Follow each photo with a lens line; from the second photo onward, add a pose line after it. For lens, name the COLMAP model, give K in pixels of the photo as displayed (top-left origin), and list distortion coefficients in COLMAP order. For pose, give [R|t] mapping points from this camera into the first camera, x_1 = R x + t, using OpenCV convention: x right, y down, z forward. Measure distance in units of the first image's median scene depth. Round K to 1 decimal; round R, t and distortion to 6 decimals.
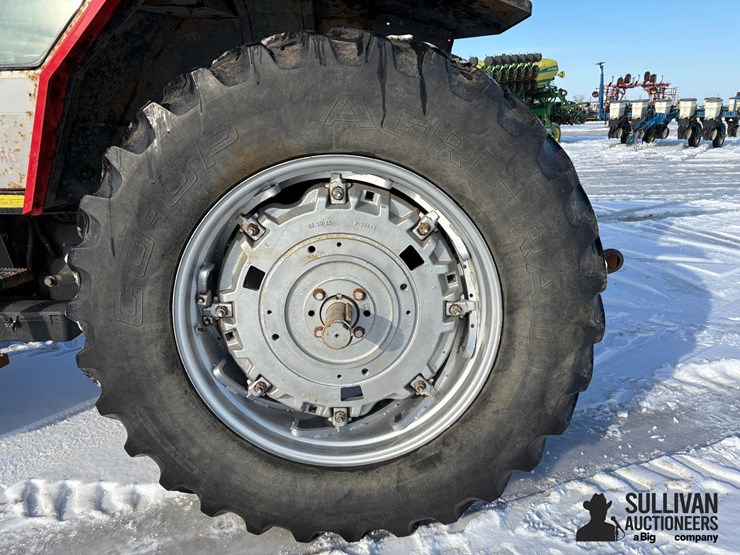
lens RADIAL K [[561.1, 0, 370.0], [0, 561.1, 277.5], [0, 0, 1]] dist [0.065046, -0.089360]
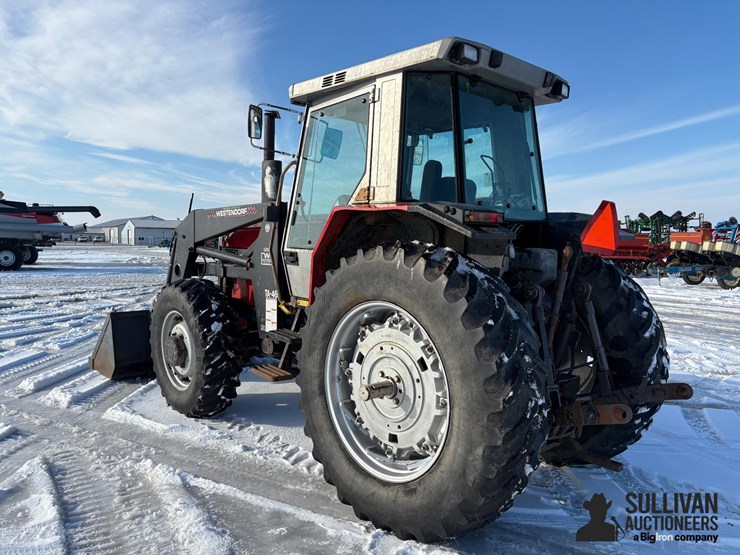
lens RADIAL K [[556.7, 0, 366.9], [0, 556.7, 274.5], [0, 0, 1]] dist [0.073189, -0.081043]
pose [[0.665602, 0.078978, -0.742116, 1.183528], [-0.232568, 0.966819, -0.105699, -0.079281], [0.709145, 0.242946, 0.661884, -0.314658]]
